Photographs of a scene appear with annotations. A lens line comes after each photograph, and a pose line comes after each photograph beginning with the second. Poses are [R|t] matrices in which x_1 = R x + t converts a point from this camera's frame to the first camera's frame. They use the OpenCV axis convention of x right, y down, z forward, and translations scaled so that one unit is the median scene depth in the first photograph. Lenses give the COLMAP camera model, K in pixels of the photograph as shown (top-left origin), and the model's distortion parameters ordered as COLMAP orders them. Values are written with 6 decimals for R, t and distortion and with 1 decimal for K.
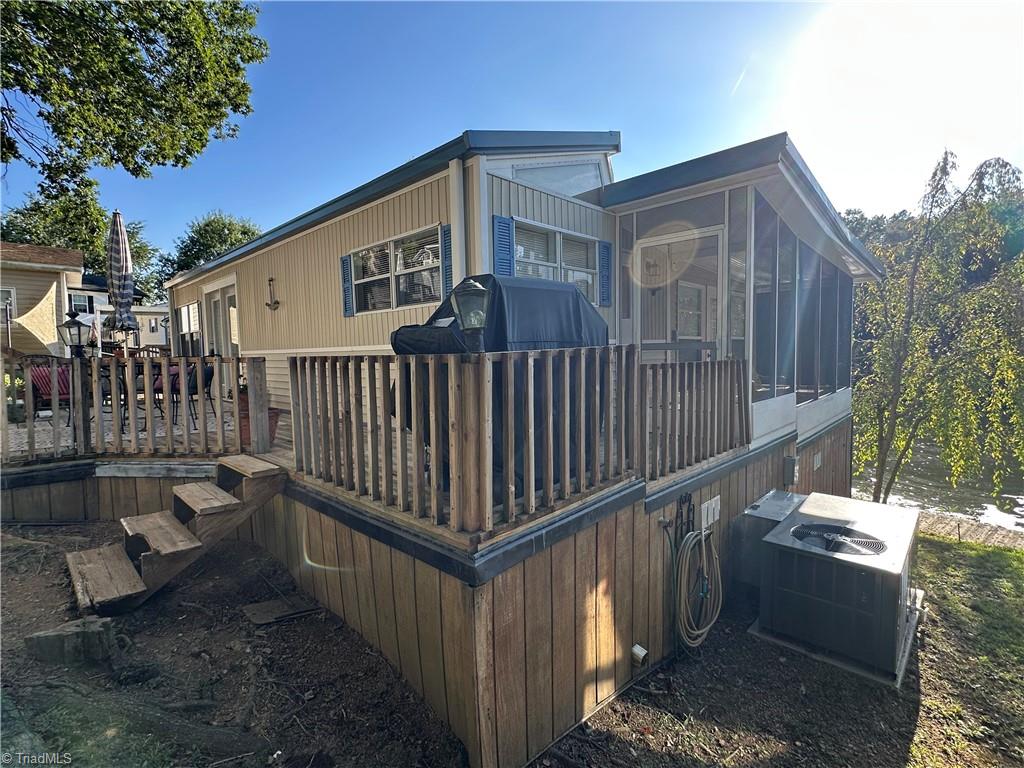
lens RADIAL K [[473.6, 0, 512.0], [0, 473.6, 384.0], [0, 0, 1]] dist [-0.001095, -0.000483]
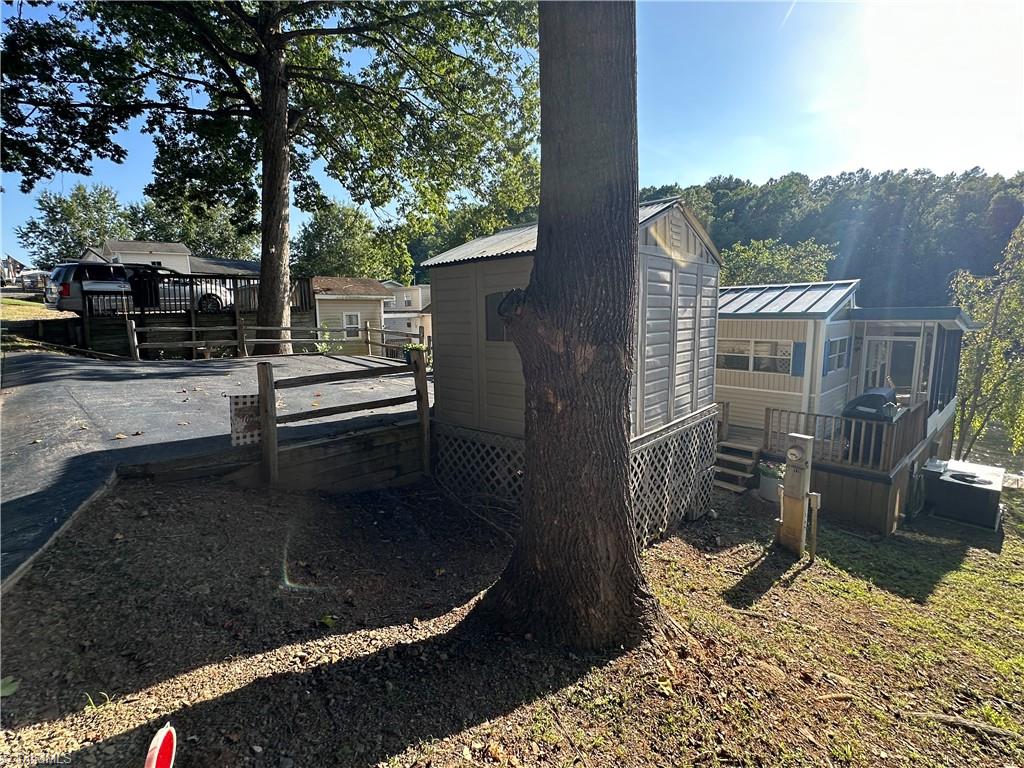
lens RADIAL K [[473.6, 0, 512.0], [0, 473.6, 384.0], [0, 0, 1]] dist [-0.001095, -0.000483]
pose [[0.998088, 0.007361, -0.061368, -1.349388], [-0.001892, 0.996056, 0.088705, -0.330107], [0.061779, -0.088419, 0.994166, -1.349858]]
